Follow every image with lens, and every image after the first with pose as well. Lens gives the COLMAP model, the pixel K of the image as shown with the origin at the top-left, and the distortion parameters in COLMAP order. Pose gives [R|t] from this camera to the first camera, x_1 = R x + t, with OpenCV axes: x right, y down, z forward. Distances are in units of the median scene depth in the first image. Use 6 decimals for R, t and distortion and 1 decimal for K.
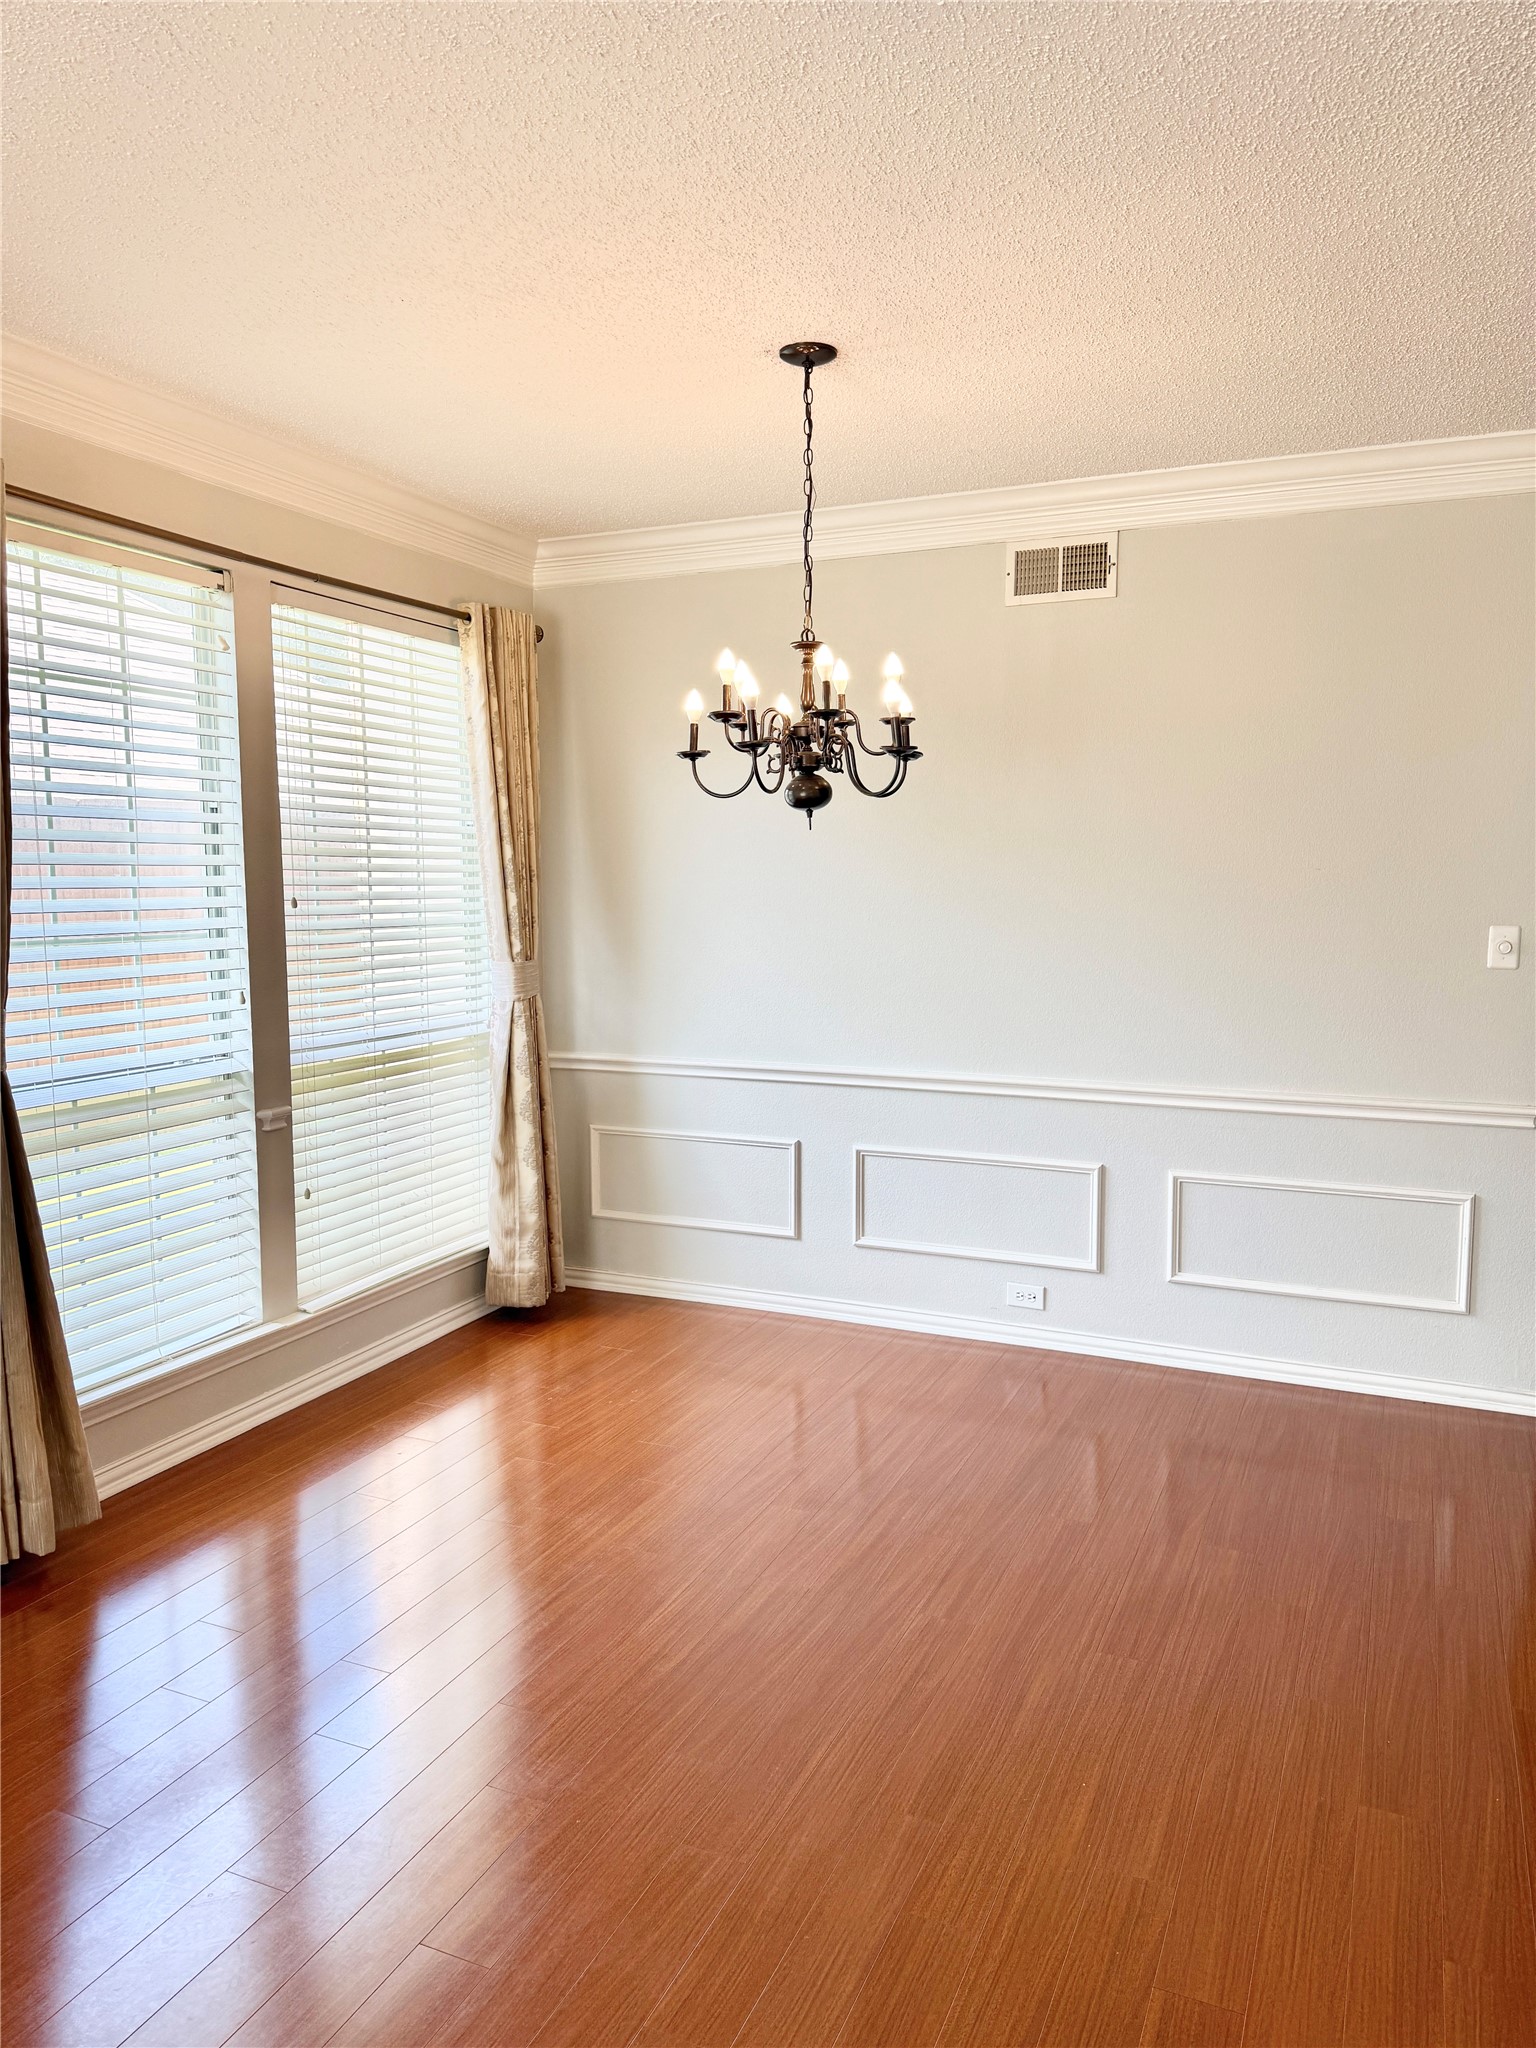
lens RADIAL K [[1443.1, 0, 773.0], [0, 1443.1, 1020.6], [0, 0, 1]] dist [0.038388, -0.035176]
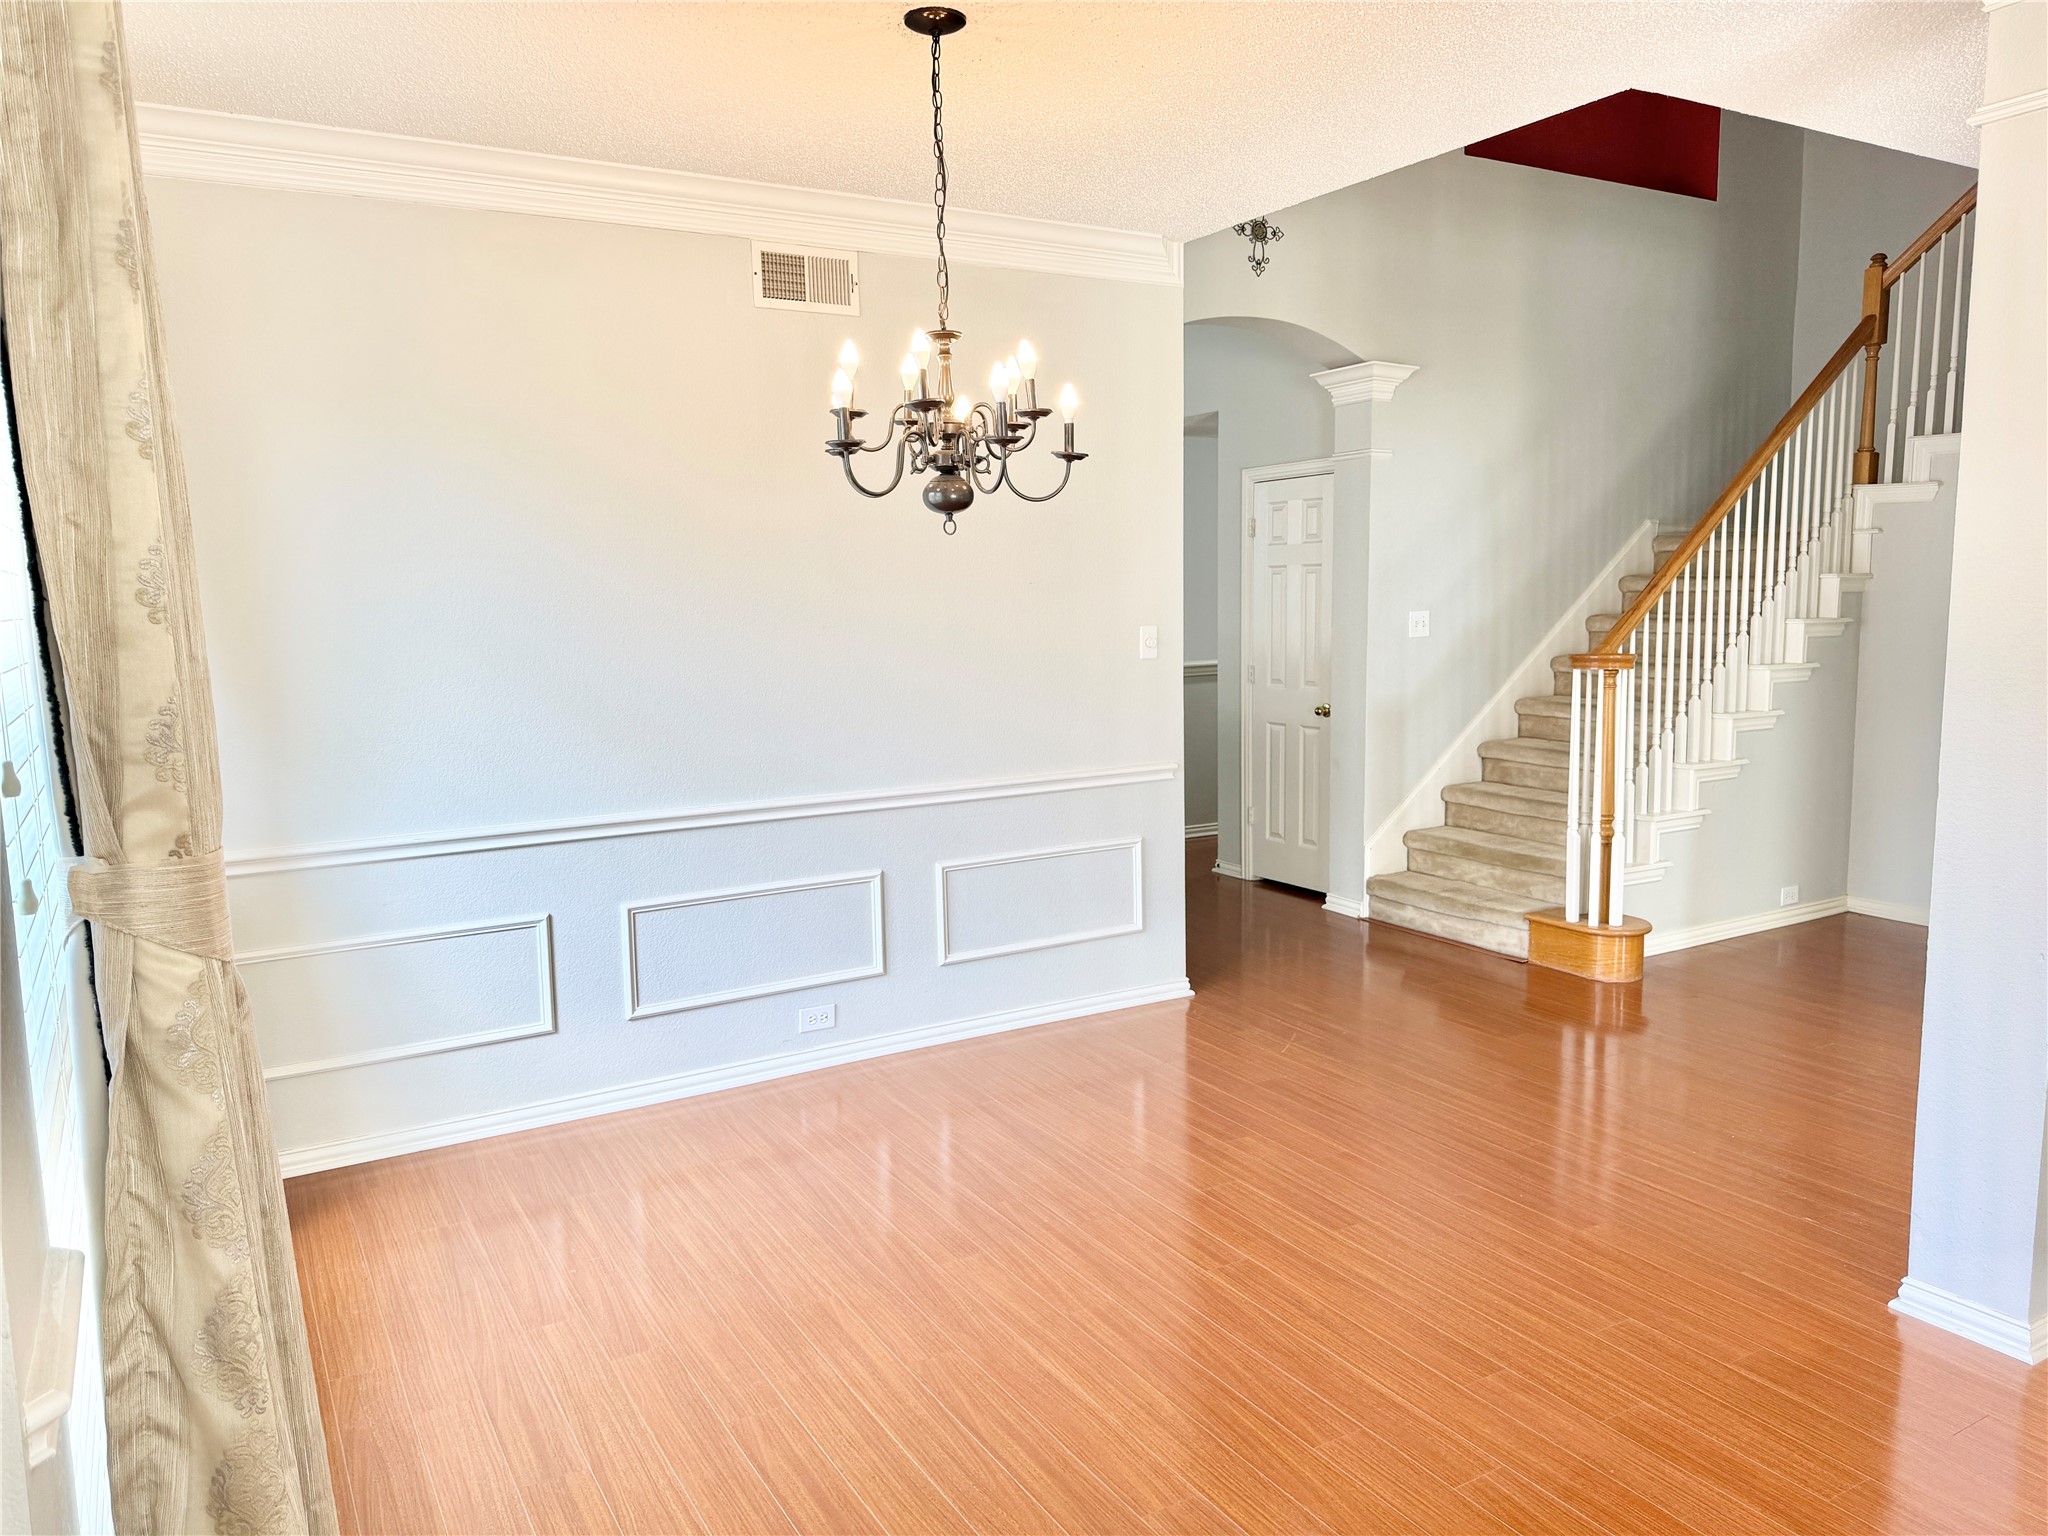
lens RADIAL K [[1443.1, 0, 1029.5], [0, 1443.1, 772.2], [0, 0, 1]] dist [0.038388, -0.035176]
pose [[0.575357, -0.115434, 0.809716, -0.562147], [0.106708, 0.992123, 0.065616, -0.027125], [-0.810912, 0.048650, 0.583143, 0.324331]]
